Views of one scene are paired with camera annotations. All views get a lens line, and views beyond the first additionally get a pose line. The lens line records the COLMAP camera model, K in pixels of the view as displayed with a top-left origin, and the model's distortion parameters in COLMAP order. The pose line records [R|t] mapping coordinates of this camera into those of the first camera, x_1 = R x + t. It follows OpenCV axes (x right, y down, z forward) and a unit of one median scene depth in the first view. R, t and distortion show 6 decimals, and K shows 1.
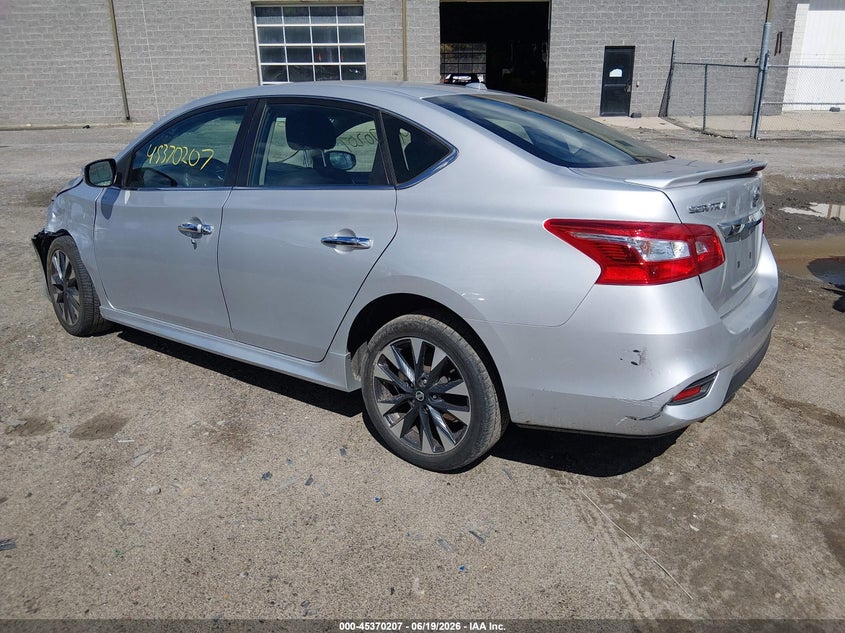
lens RADIAL K [[643.5, 0, 425.9], [0, 643.5, 314.6], [0, 0, 1]] dist [0.099258, -0.178013]
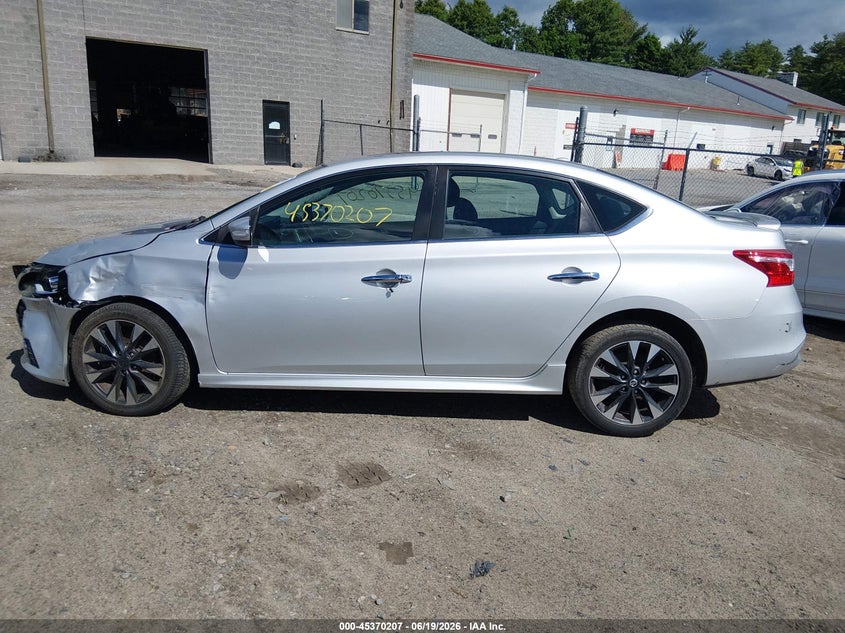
lens RADIAL K [[643.5, 0, 425.9], [0, 643.5, 314.6], [0, 0, 1]] dist [0.099258, -0.178013]
pose [[0.816905, -0.101304, 0.567806, -0.721389], [0.137185, 0.990329, -0.020682, -0.032050], [-0.560220, 0.094790, 0.822902, 0.056670]]
